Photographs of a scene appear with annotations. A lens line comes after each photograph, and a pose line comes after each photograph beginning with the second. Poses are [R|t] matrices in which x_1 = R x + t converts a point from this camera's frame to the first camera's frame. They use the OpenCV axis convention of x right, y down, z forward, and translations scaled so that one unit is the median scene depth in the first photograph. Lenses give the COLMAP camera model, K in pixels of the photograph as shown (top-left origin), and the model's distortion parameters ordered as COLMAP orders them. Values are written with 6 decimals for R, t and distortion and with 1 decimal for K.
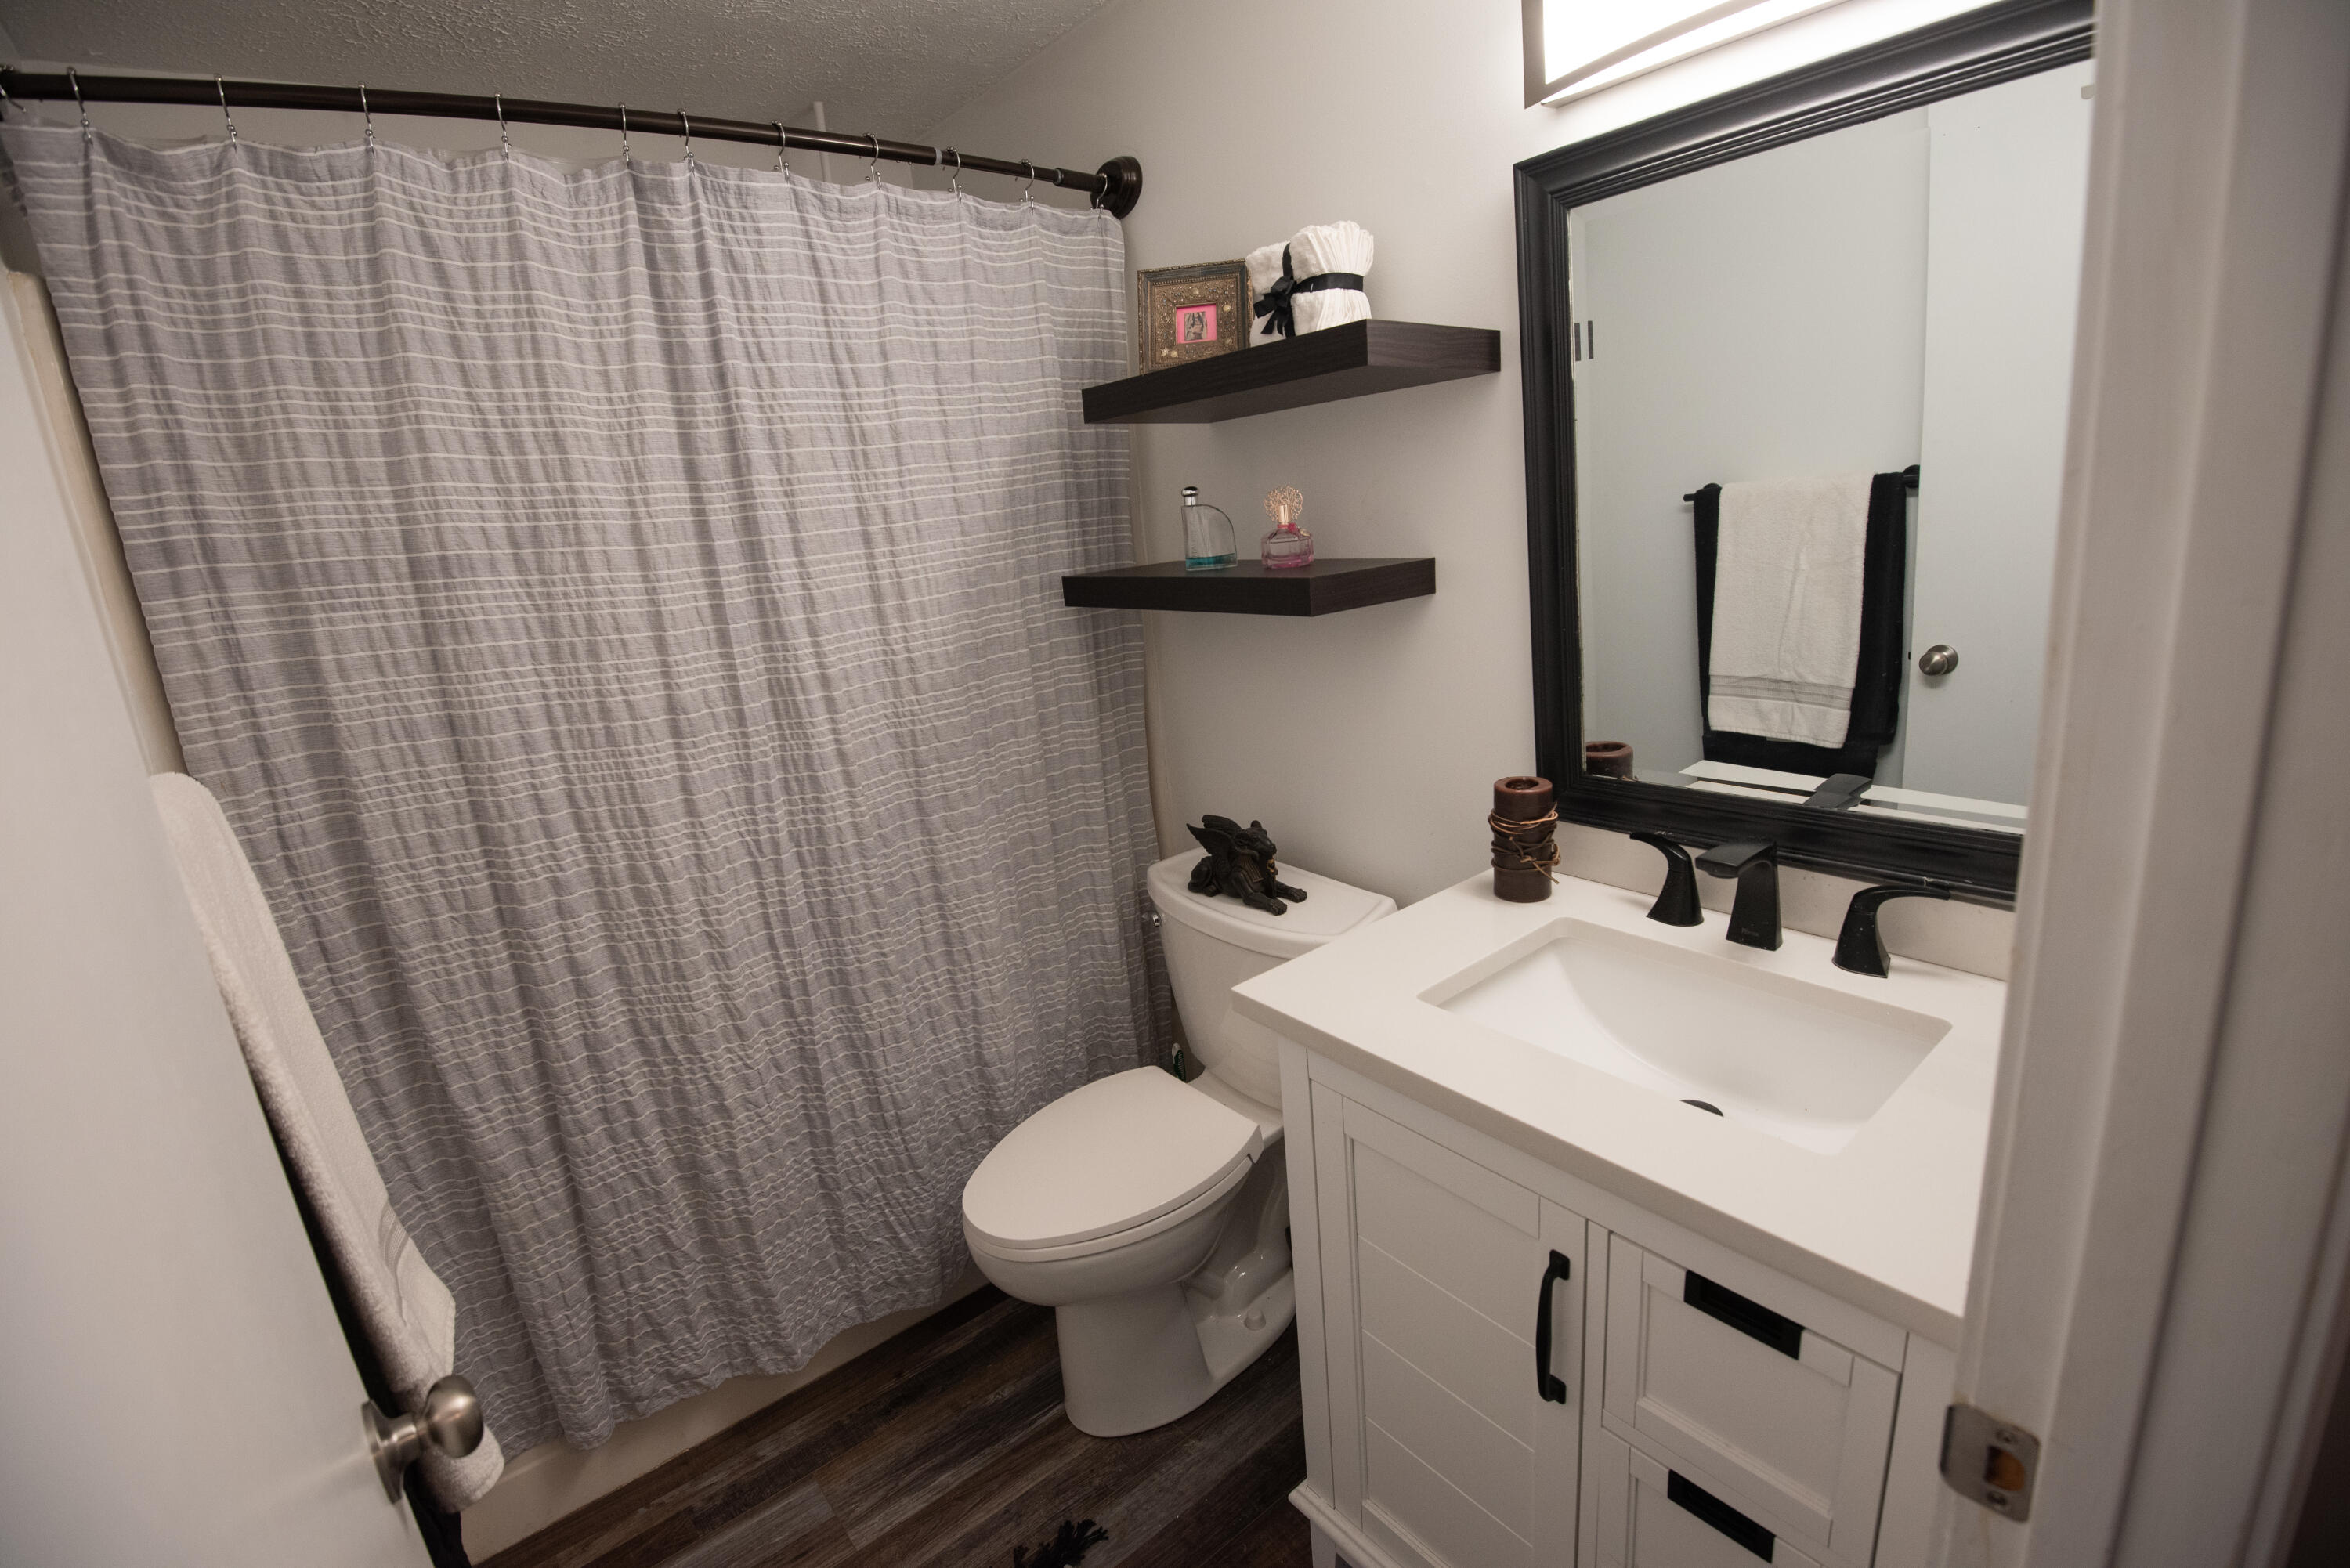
lens RADIAL K [[1064.0, 0, 1190.9], [0, 1064.0, 779.5], [0, 0, 1]] dist [0.004699, -0.027674]
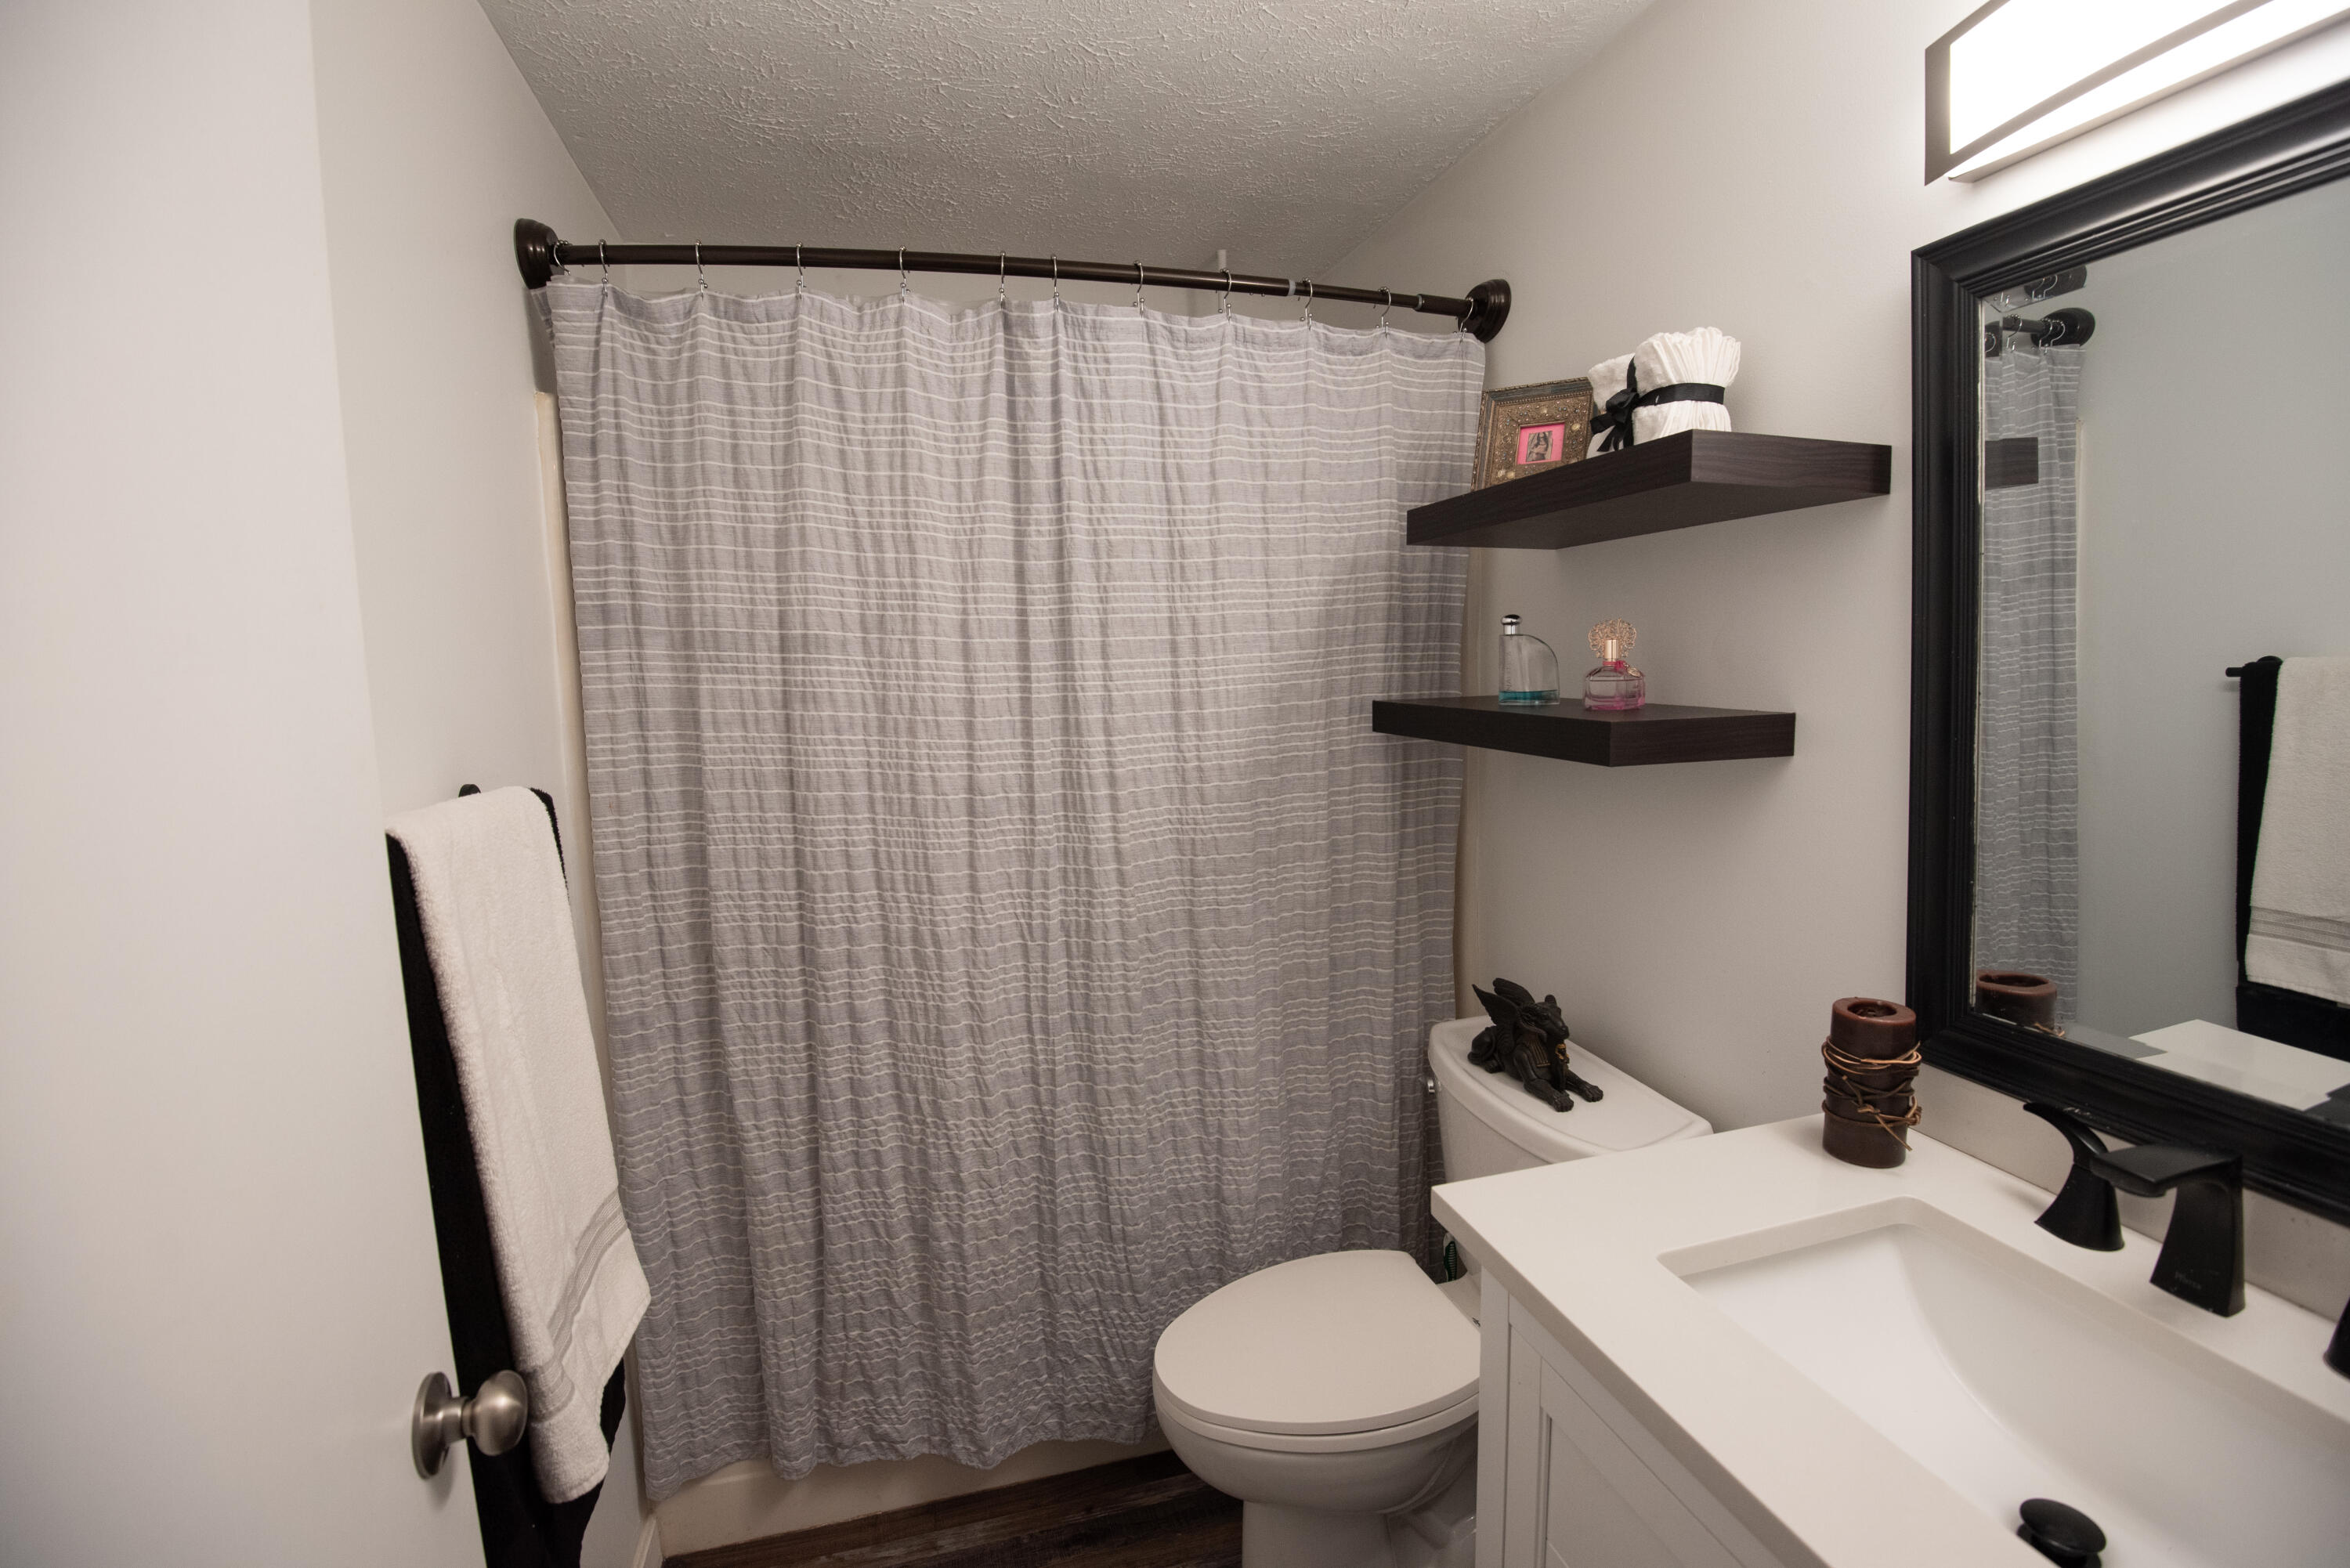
lens RADIAL K [[1064.0, 0, 1190.9], [0, 1064.0, 779.5], [0, 0, 1]] dist [0.004699, -0.027674]
pose [[0.921757, 0.110073, -0.371818, 0.114311], [-0.152705, 0.984423, -0.087136, -0.016208], [0.356435, 0.137096, 0.924207, 0.086206]]
